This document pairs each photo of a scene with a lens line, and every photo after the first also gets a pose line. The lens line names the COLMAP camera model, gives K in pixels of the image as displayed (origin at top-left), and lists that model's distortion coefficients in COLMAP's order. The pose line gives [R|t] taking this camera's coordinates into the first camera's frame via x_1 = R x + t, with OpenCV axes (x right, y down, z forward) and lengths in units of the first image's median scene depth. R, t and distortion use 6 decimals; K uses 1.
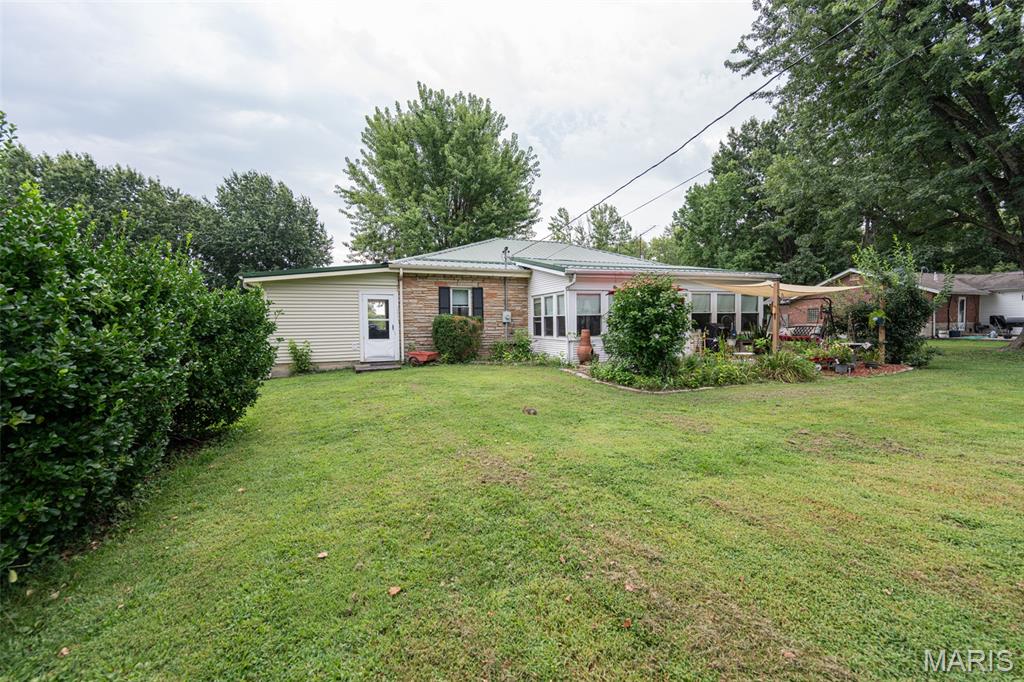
lens RADIAL K [[400.1, 0, 517.7], [0, 400.1, 340.3], [0, 0, 1]] dist [0.003450, -0.000391]
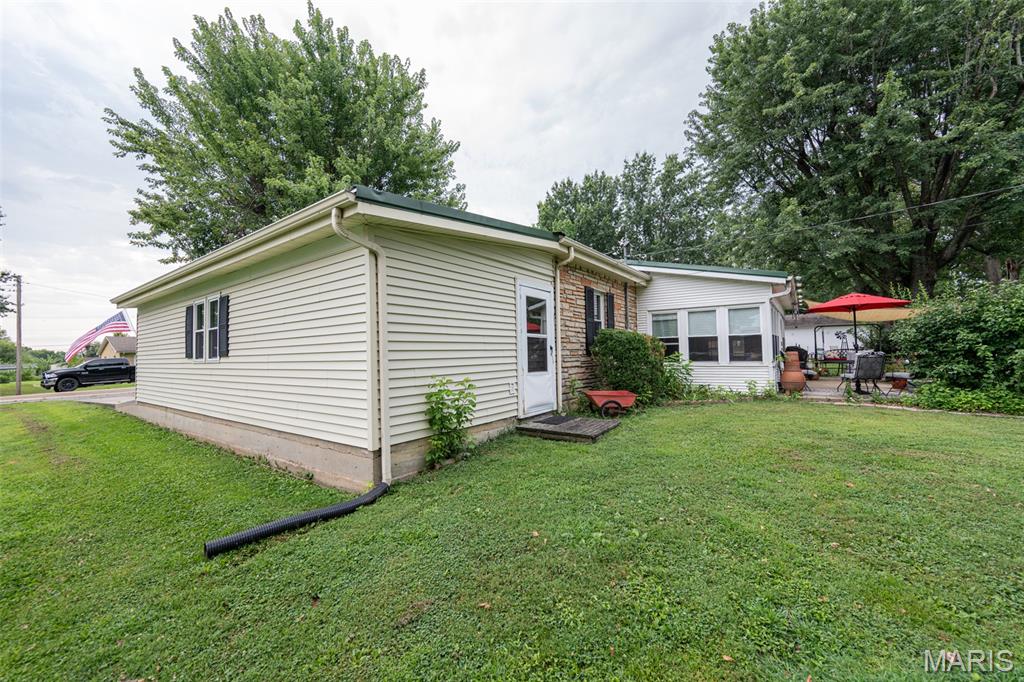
lens RADIAL K [[400.1, 0, 510.5], [0, 400.1, 342.3], [0, 0, 1]] dist [0.003450, -0.000391]
pose [[0.832663, 0.012007, 0.553650, -0.333338], [0.033755, 0.996805, -0.072384, -0.002728], [-0.552751, 0.078960, 0.829597, 0.287035]]
